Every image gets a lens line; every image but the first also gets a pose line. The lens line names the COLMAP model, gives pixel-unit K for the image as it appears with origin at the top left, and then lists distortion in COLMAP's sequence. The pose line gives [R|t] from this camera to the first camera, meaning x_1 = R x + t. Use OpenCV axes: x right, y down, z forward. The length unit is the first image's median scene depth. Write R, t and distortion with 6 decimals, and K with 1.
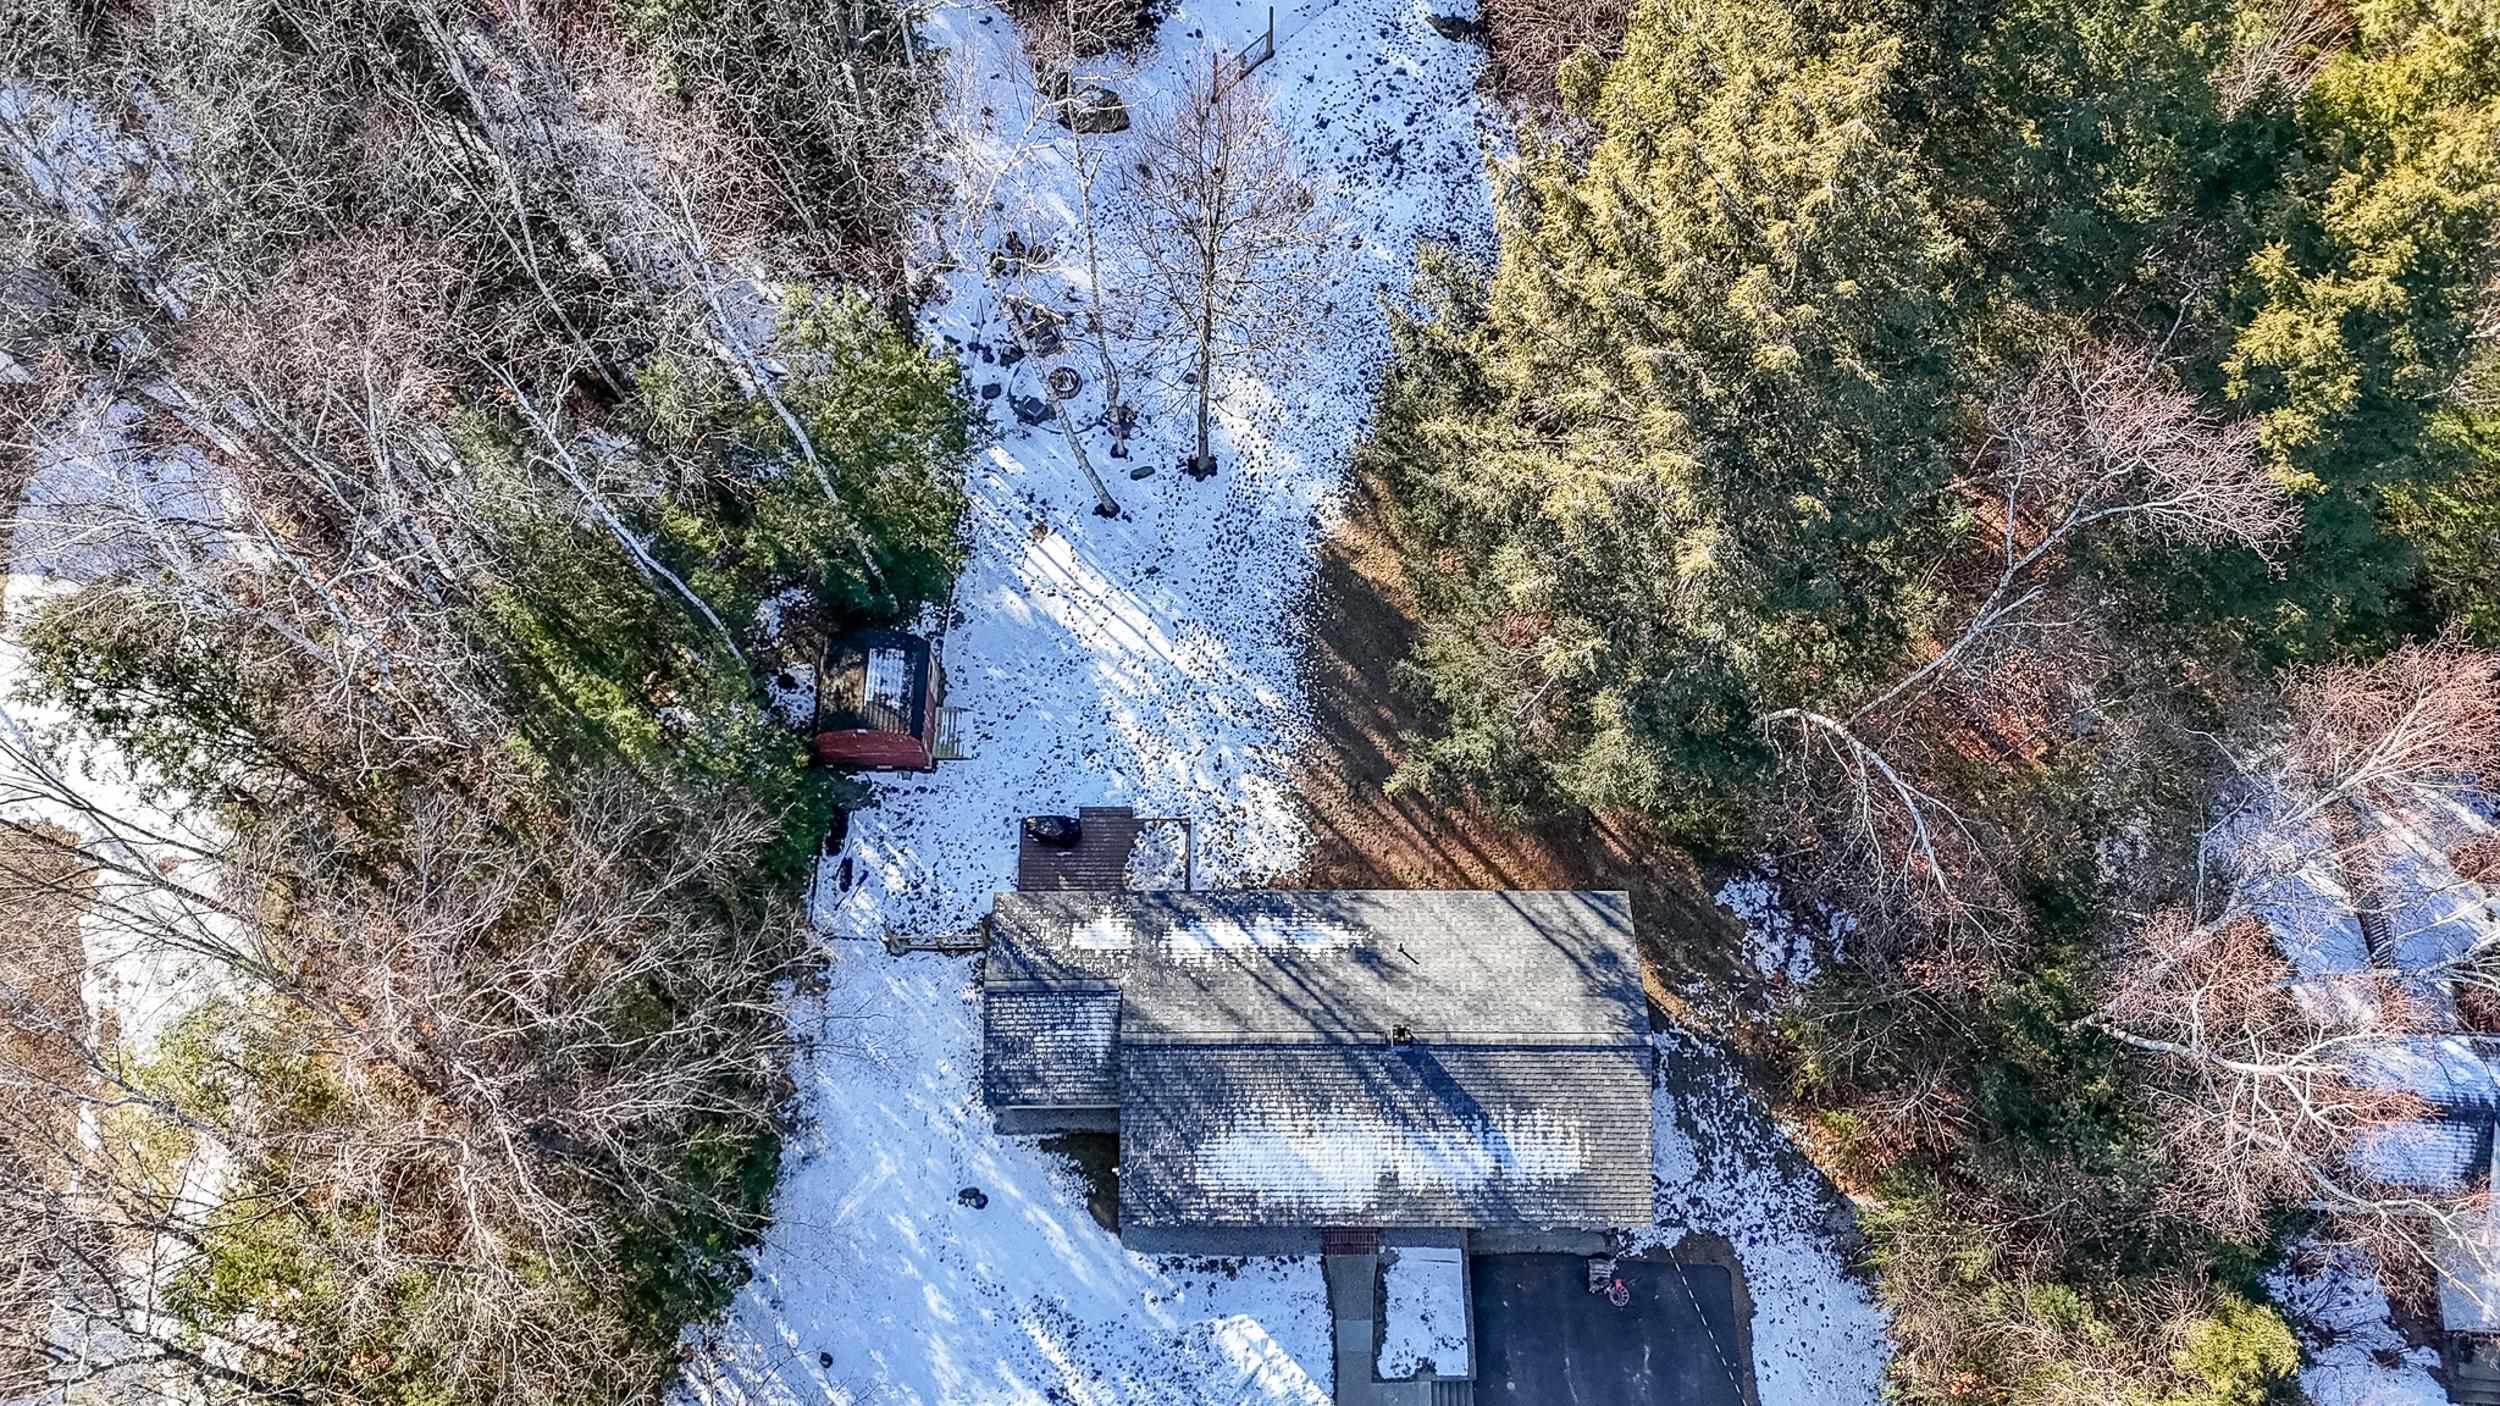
lens RADIAL K [[1792.5, 0, 1246.0], [0, 1792.5, 652.8], [0, 0, 1]] dist [0.098698, -0.340002]
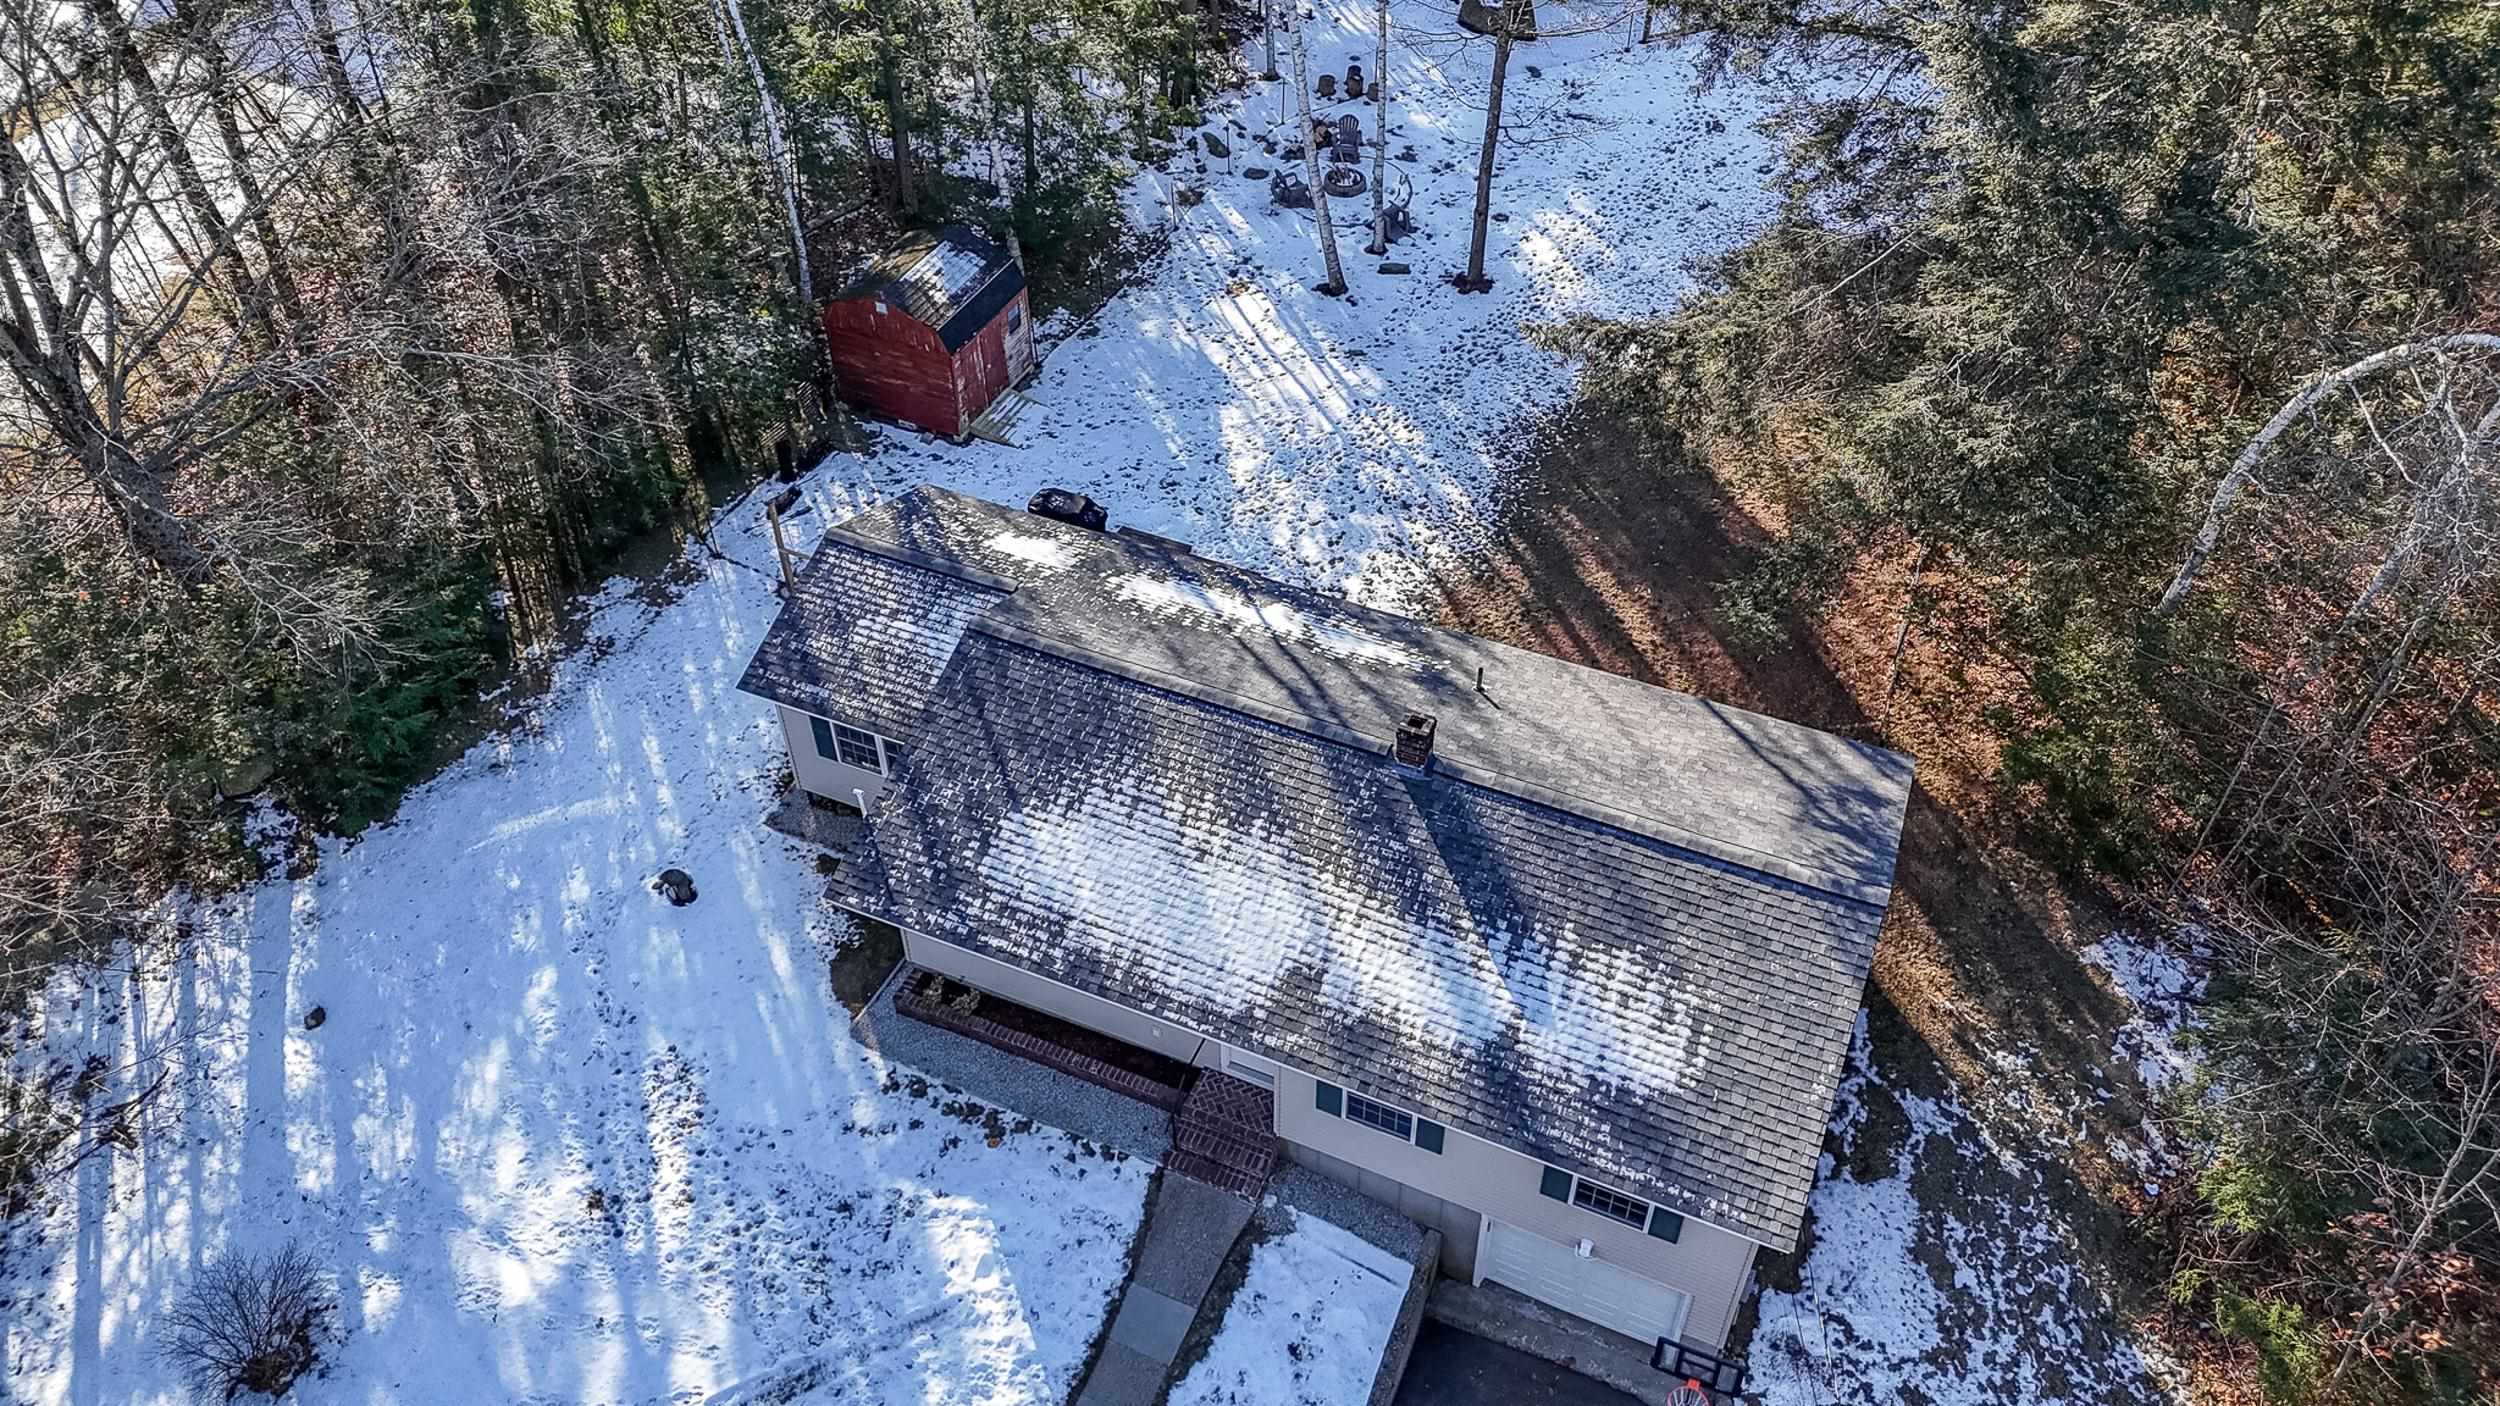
lens RADIAL K [[1763.4, 0, 1279.4], [0, 1763.4, 572.2], [0, 0, 1]] dist [0.052943, -0.051566]
pose [[0.922216, 0.258488, -0.287578, 0.170637], [-0.351087, 0.871407, -0.342620, 0.332359], [0.162034, 0.416935, 0.894377, 0.447687]]
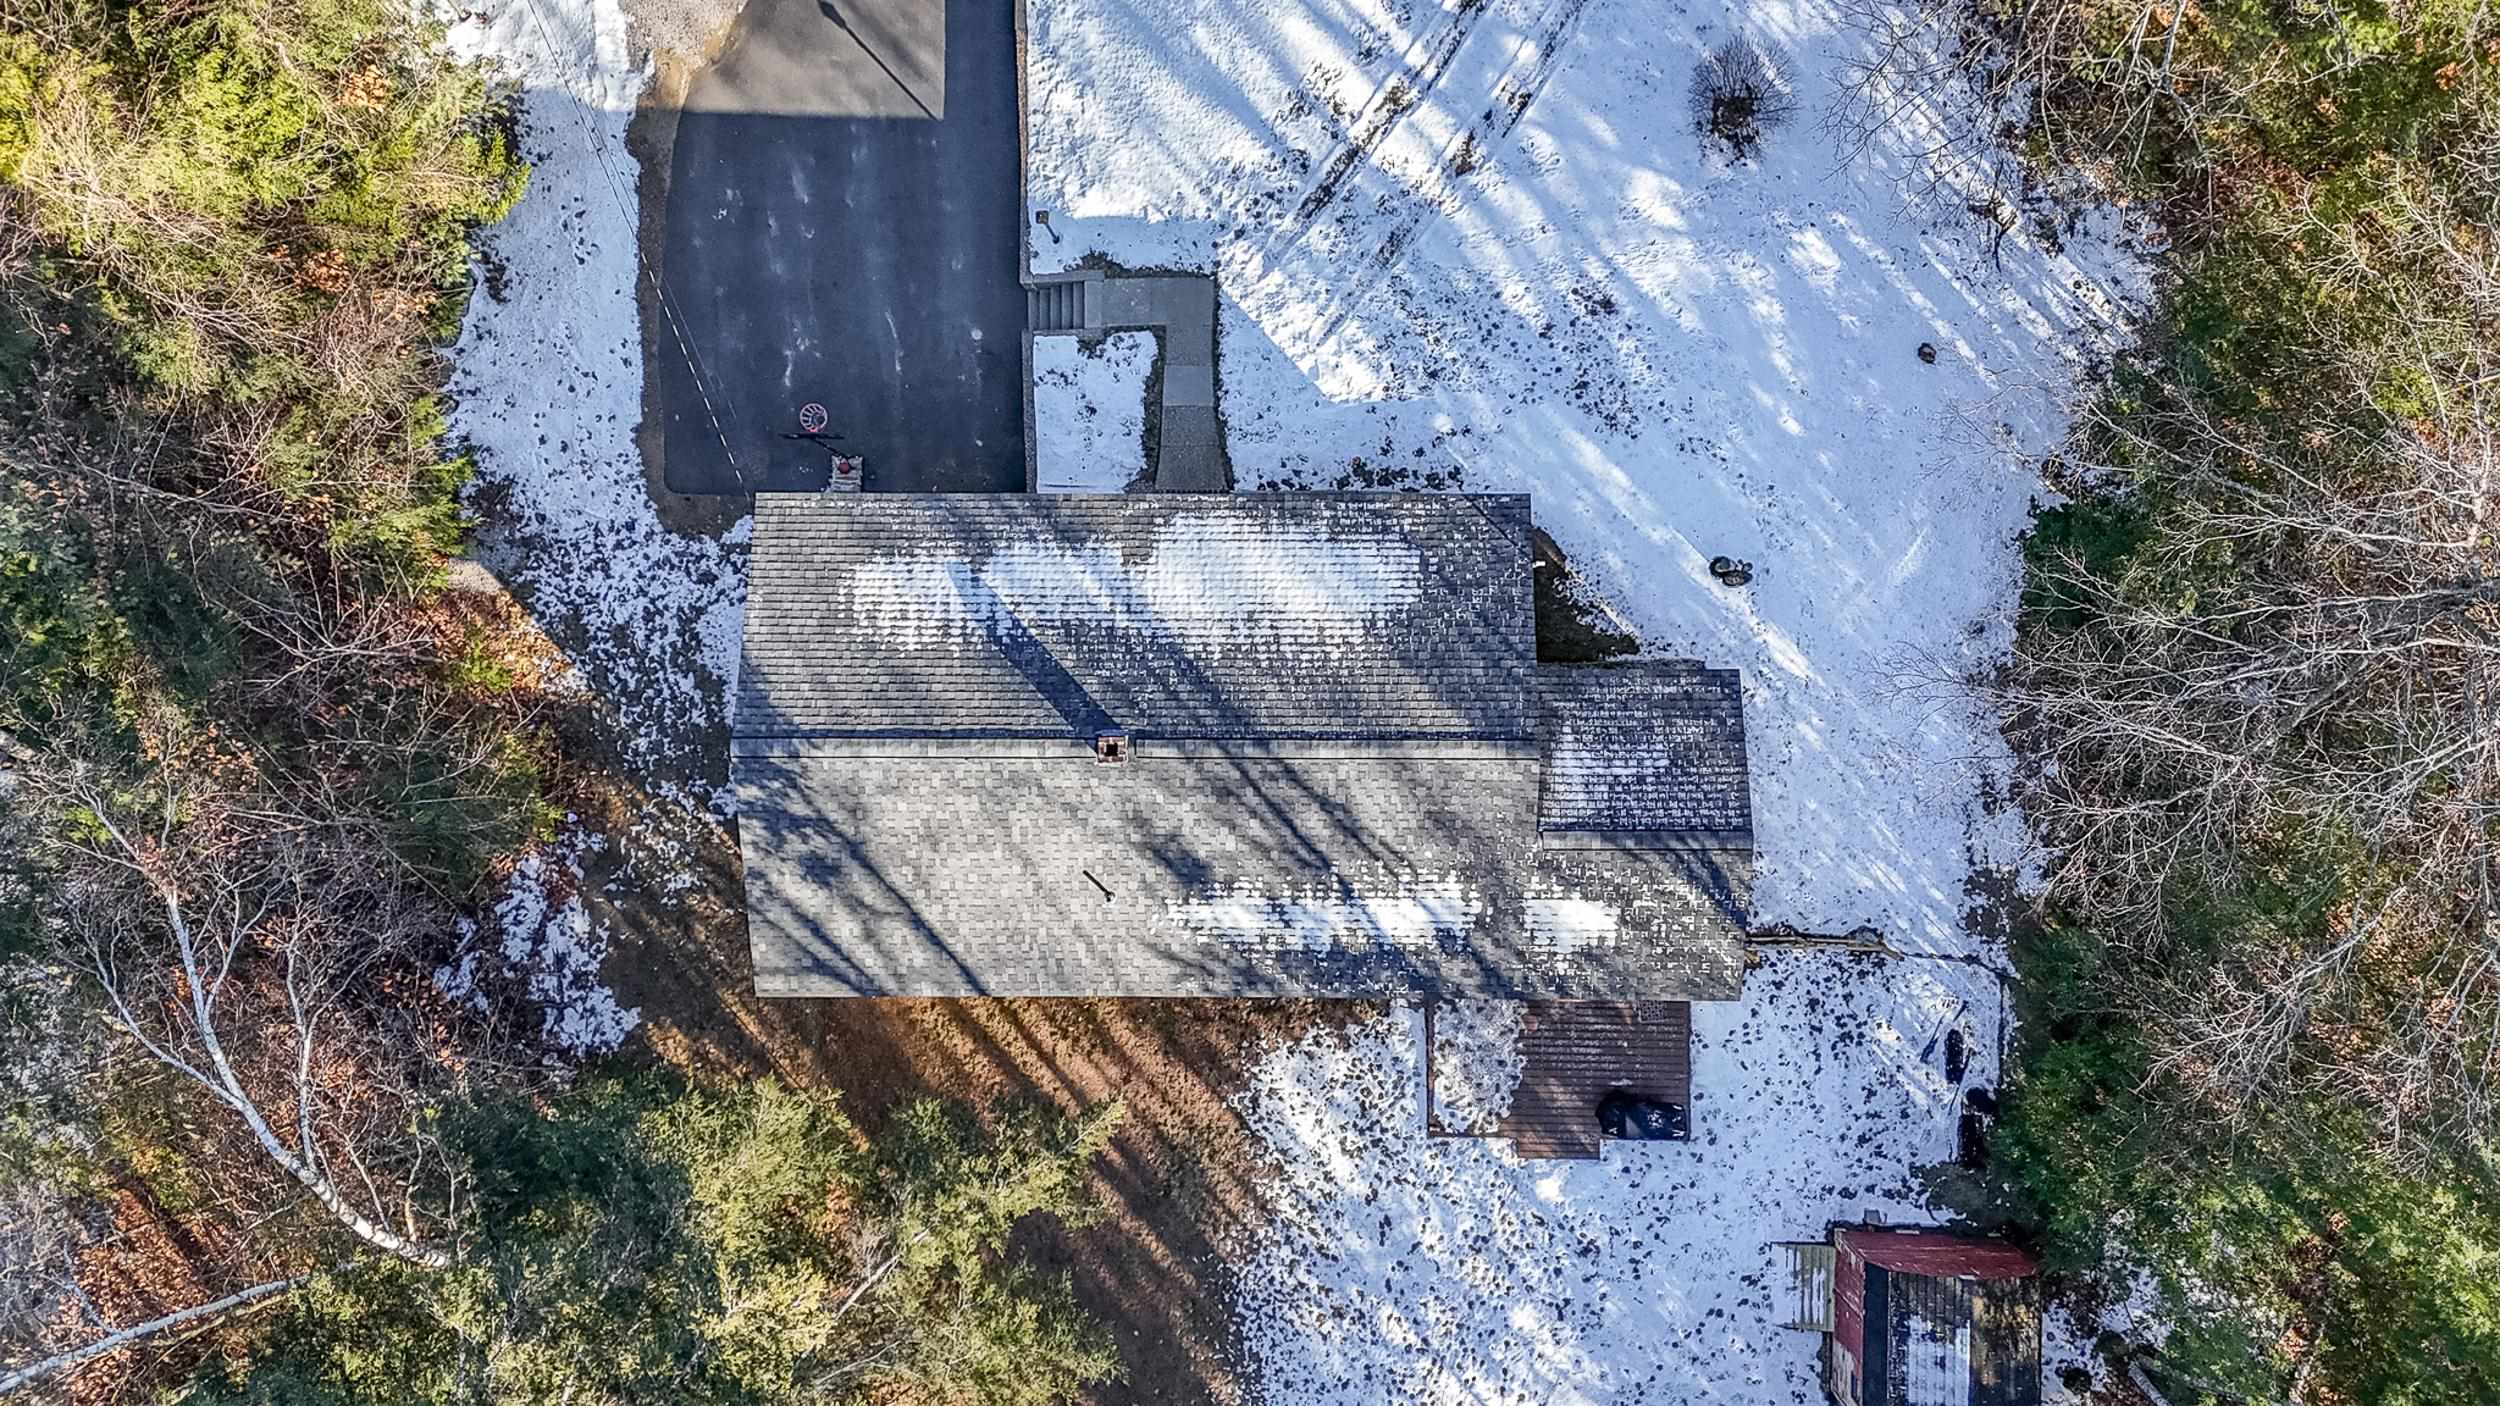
lens RADIAL K [[1957.2, 0, 1246.5], [0, 1957.2, 756.2], [0, 0, 1]] dist [0.120642, -0.483650]
pose [[-0.999818, 0.005063, 0.018370, 0.021919], [0.002136, -0.928196, 0.372087, -0.049059], [0.018935, 0.372058, 0.928016, 0.308143]]
